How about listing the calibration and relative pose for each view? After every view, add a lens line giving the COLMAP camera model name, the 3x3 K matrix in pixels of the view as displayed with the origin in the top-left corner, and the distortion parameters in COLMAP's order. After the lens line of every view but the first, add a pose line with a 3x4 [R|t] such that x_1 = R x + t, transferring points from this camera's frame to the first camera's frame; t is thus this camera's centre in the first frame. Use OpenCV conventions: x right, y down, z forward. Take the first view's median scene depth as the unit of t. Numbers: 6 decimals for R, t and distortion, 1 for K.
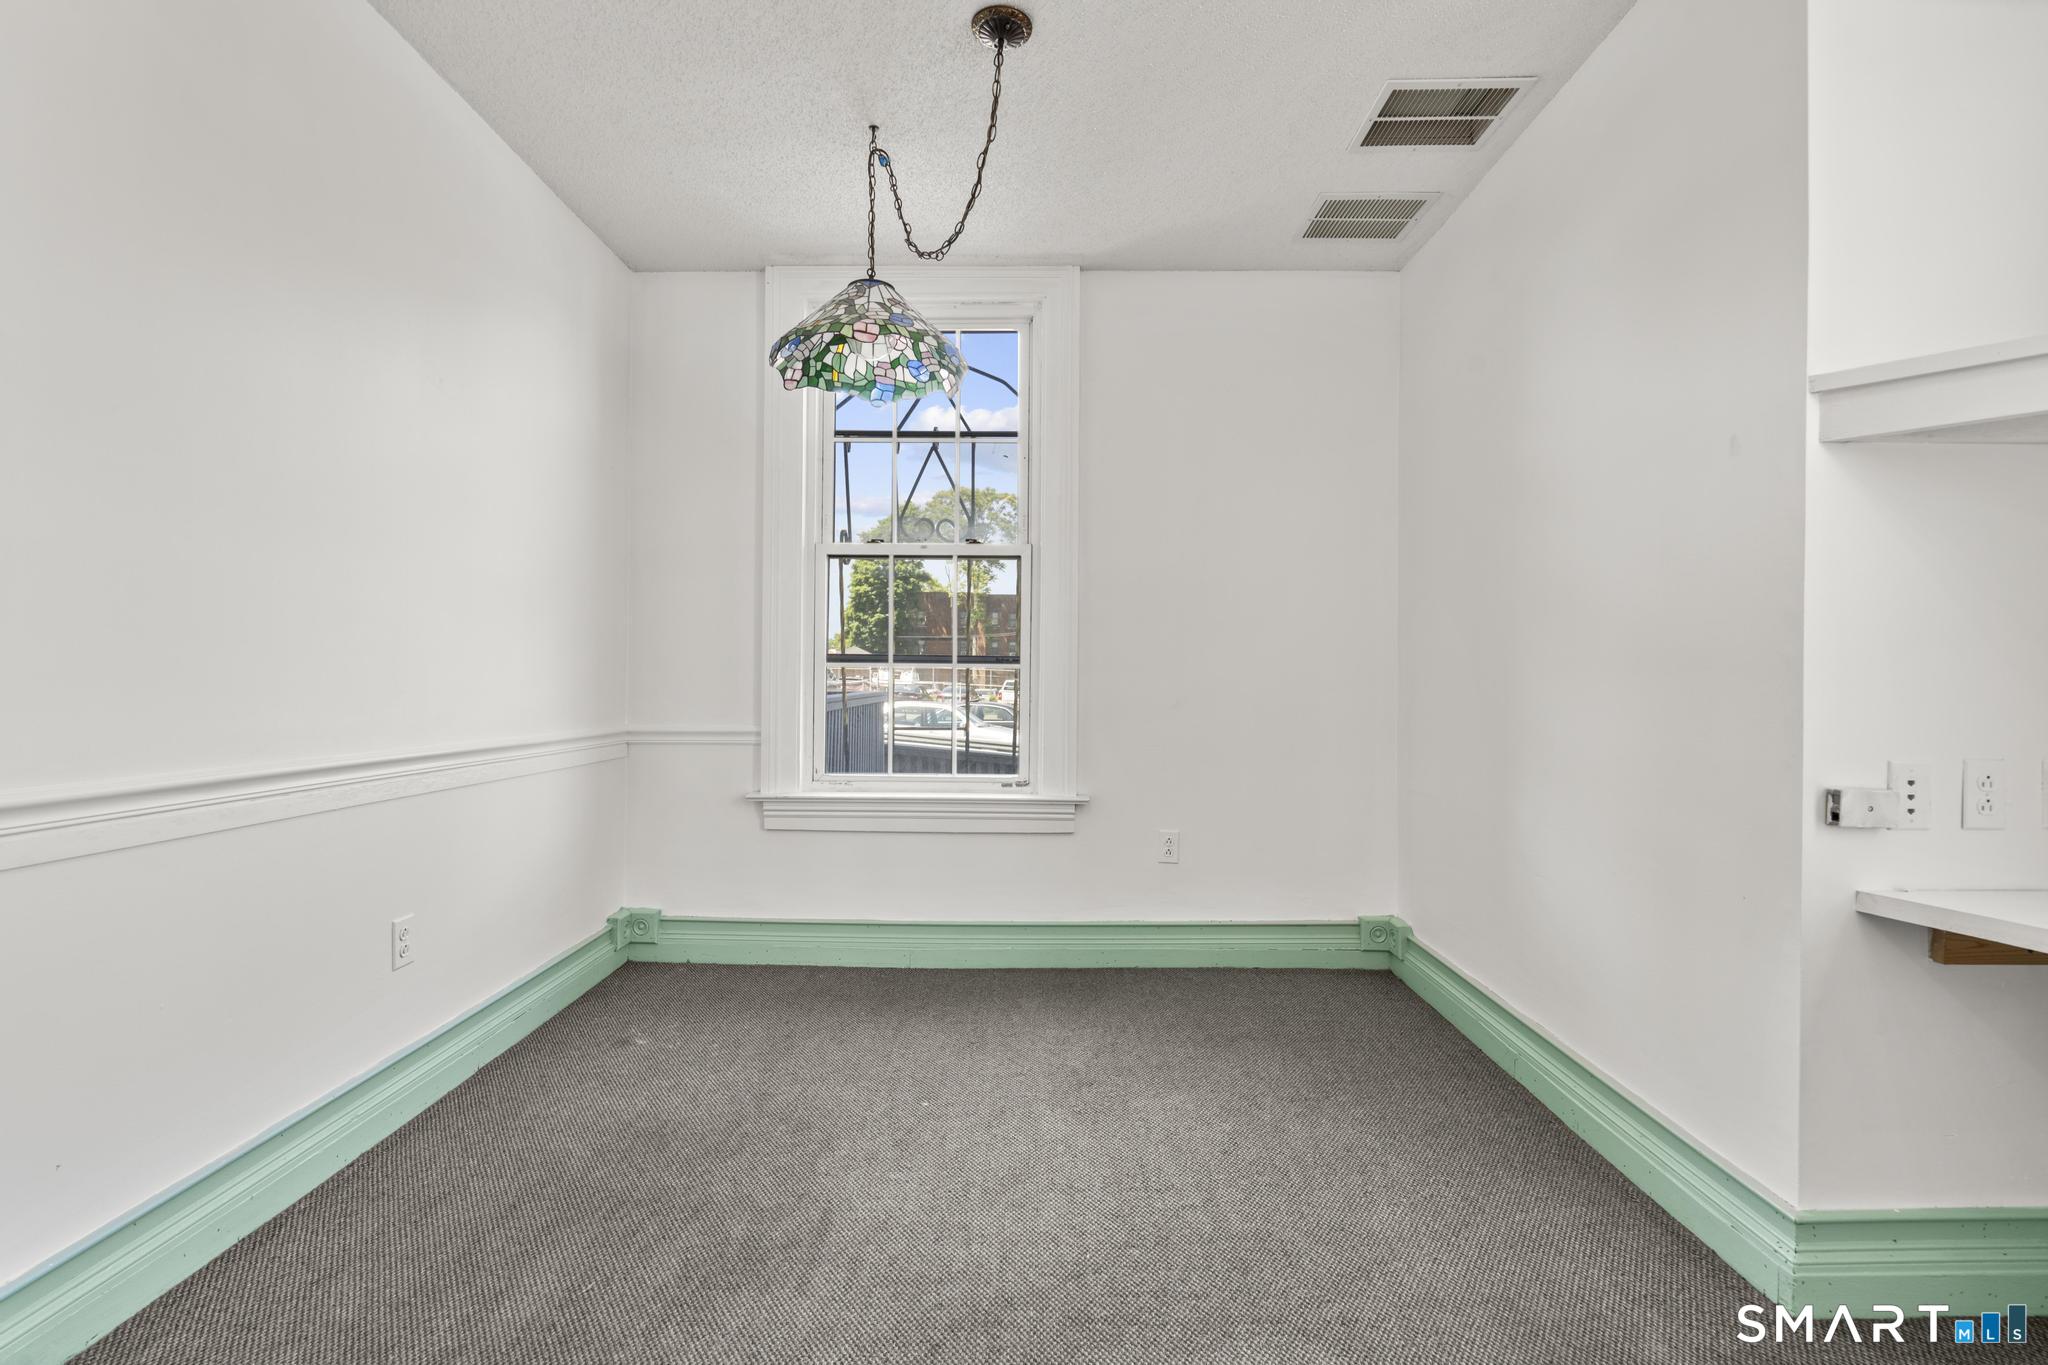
lens RADIAL K [[919.9, 0, 1017.5], [0, 919.9, 687.1], [0, 0, 1]] dist [-0.010309, 0.006217]
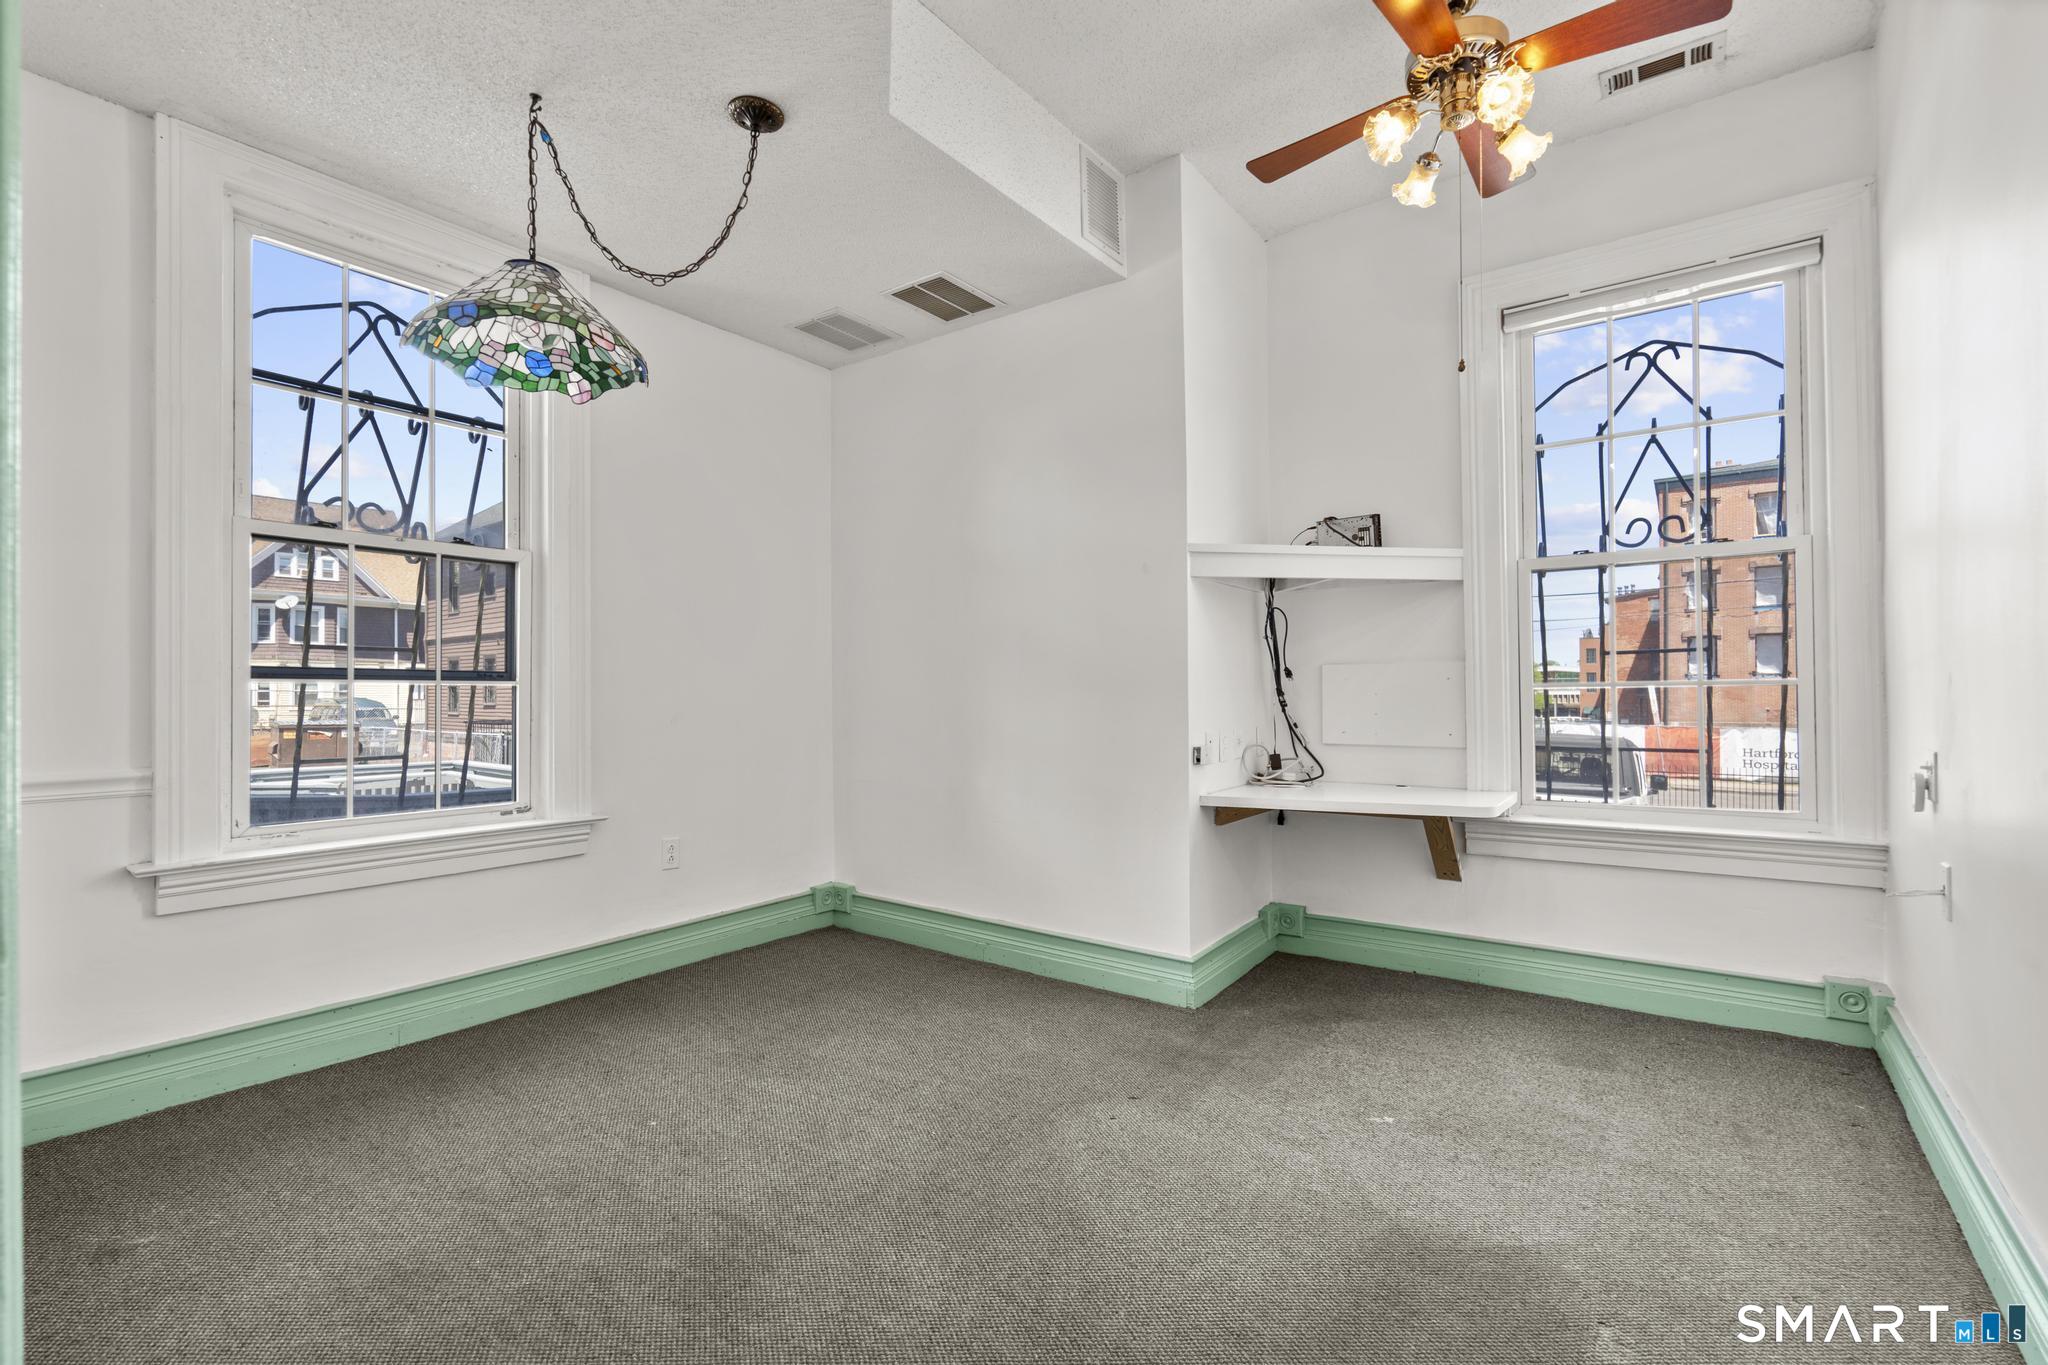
lens RADIAL K [[919.9, 0, 1017.5], [0, 919.9, 687.1], [0, 0, 1]] dist [-0.010309, 0.006217]
pose [[0.578080, -0.002871, 0.815975, -0.547422], [0.011948, 0.999916, -0.004946, -0.008855], [-0.815893, 0.012609, 0.578066, 0.074666]]
